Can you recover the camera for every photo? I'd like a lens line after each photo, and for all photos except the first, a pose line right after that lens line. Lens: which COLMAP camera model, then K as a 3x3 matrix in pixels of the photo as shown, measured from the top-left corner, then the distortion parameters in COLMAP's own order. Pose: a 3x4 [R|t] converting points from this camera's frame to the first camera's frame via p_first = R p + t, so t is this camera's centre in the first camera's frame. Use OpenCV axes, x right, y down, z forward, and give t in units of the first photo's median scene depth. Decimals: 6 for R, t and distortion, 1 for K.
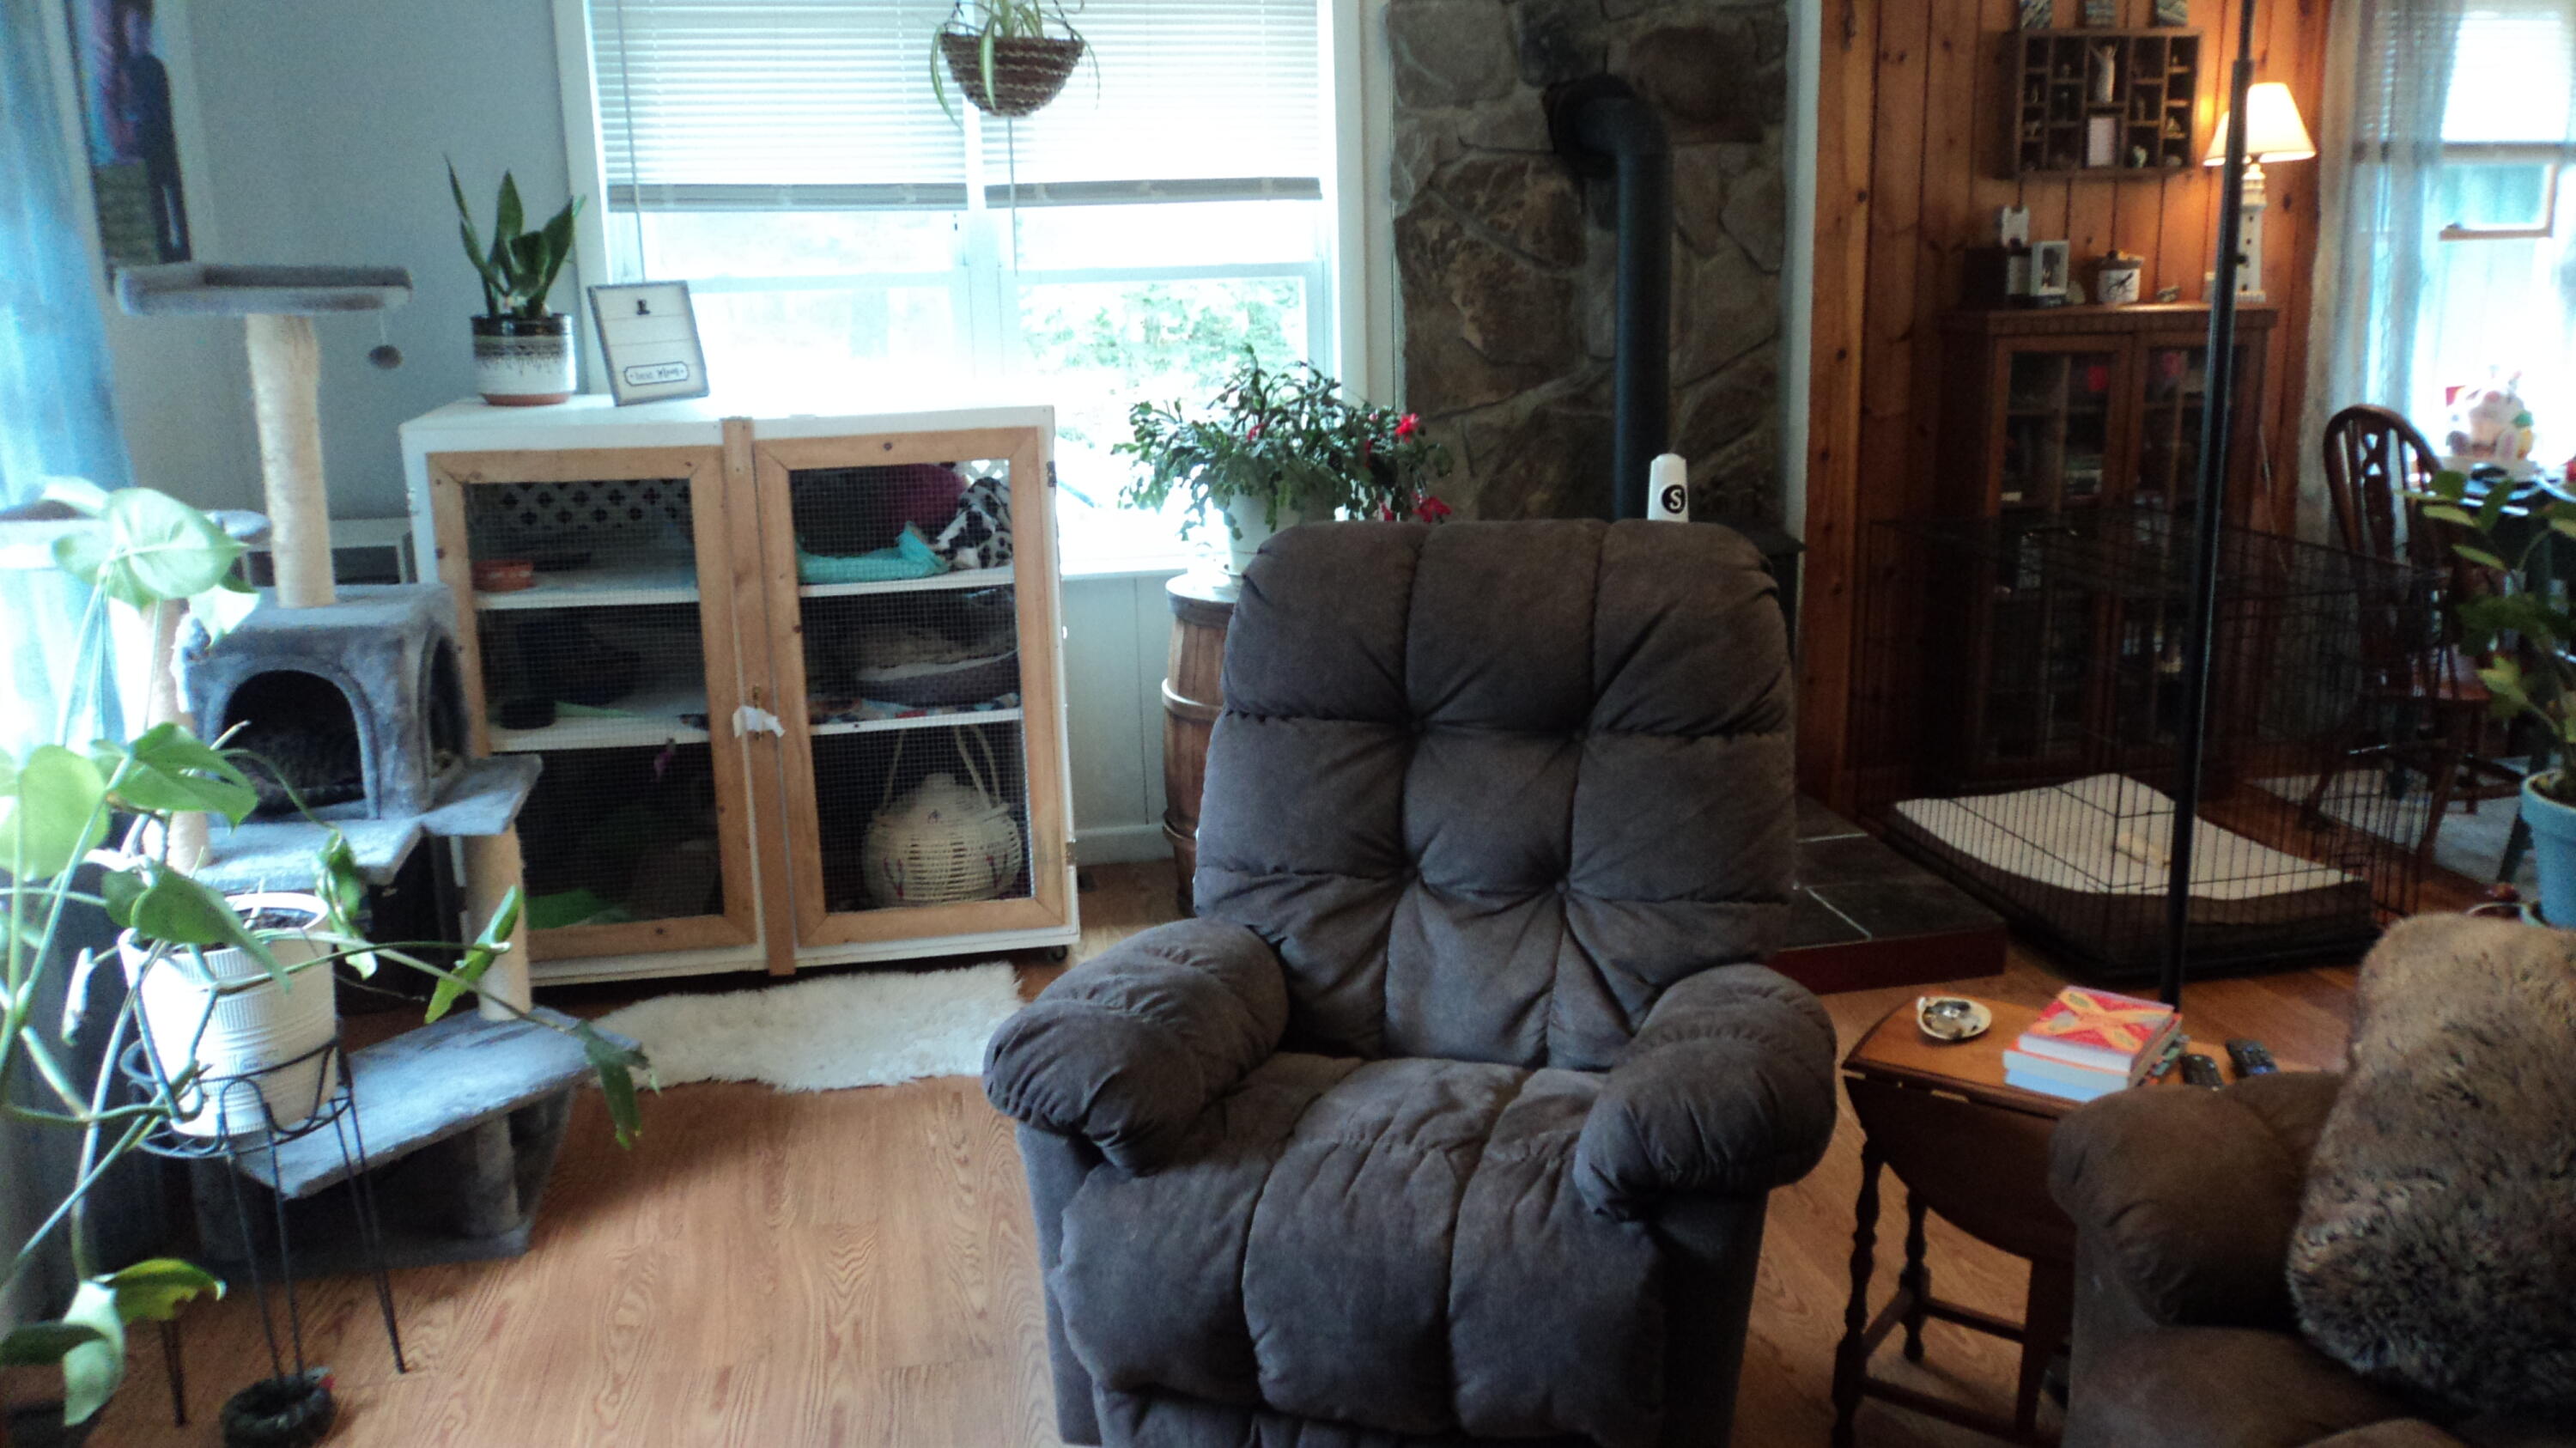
lens RADIAL K [[2064.9, 0, 1288.0], [0, 2064.9, 724.0], [0, 0, 1]] dist [-0.000753, -0.074927]
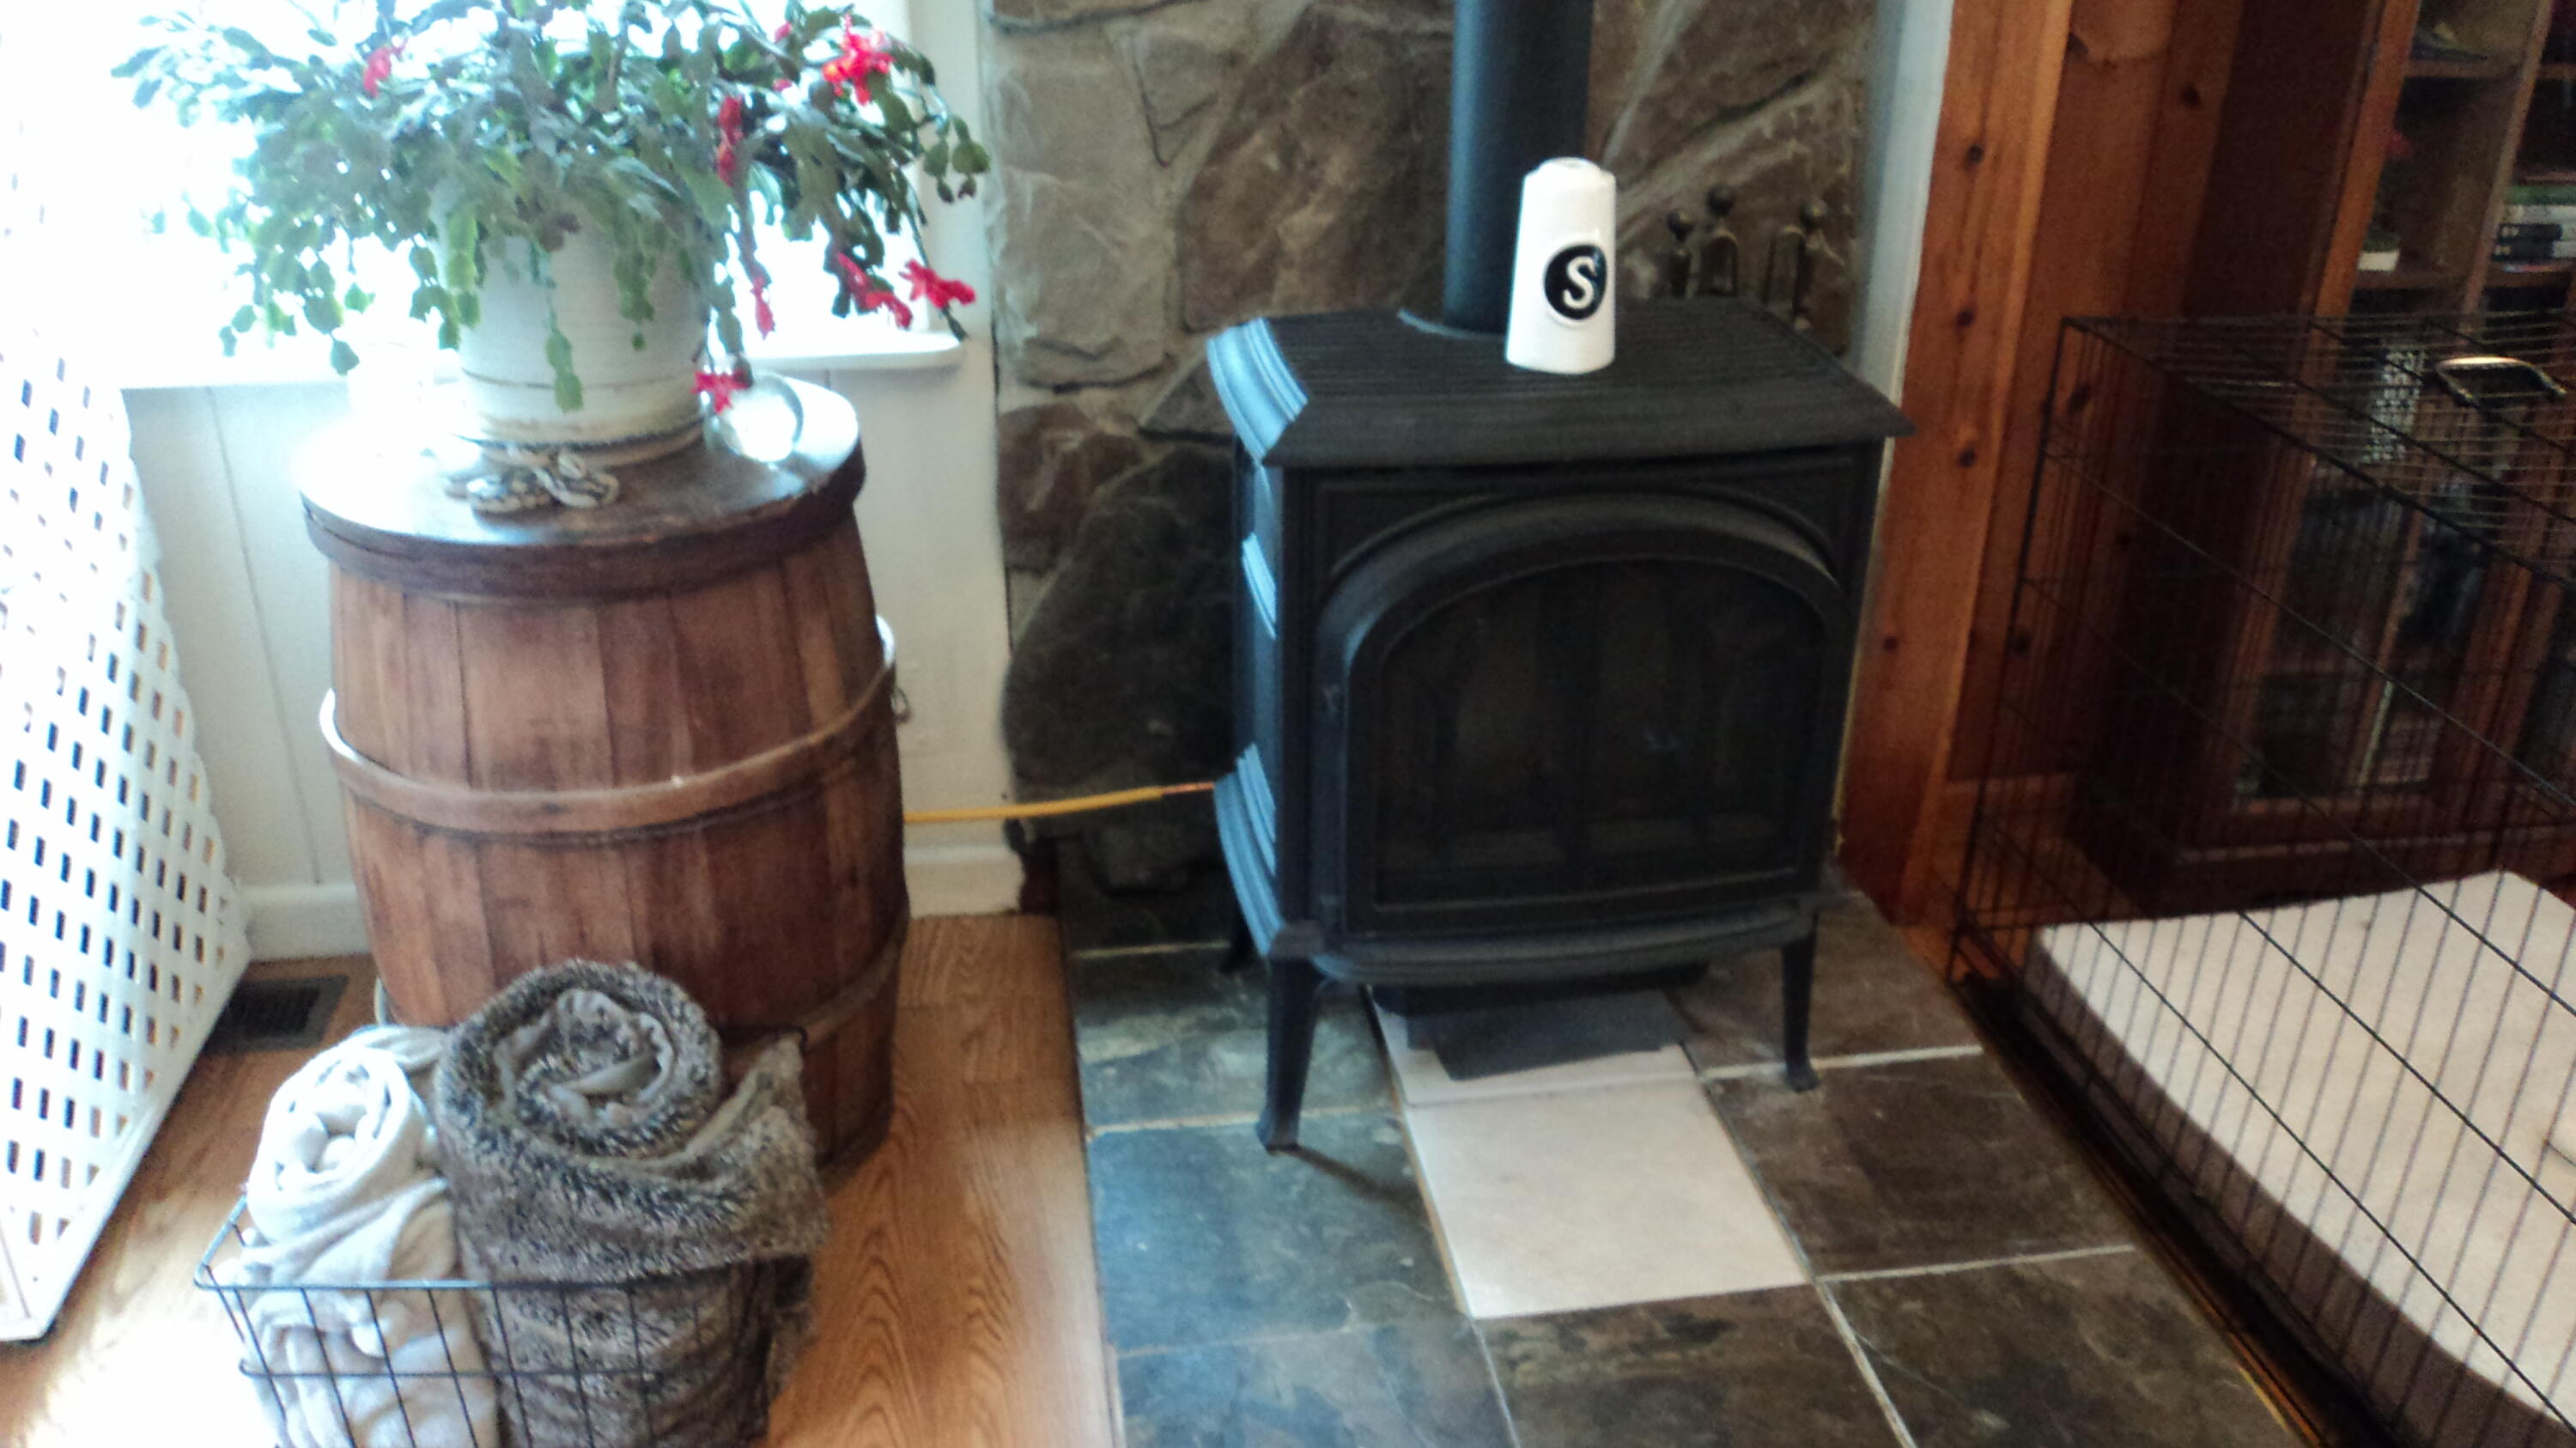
lens RADIAL K [[2064.9, 0, 1288.0], [0, 2064.9, 724.0], [0, 0, 1]] dist [-0.000753, -0.074927]
pose [[0.998165, 0.052999, -0.029300, 0.135797], [-0.045450, 0.975351, 0.215929, -0.100054], [0.040022, -0.214201, 0.975969, 0.547605]]
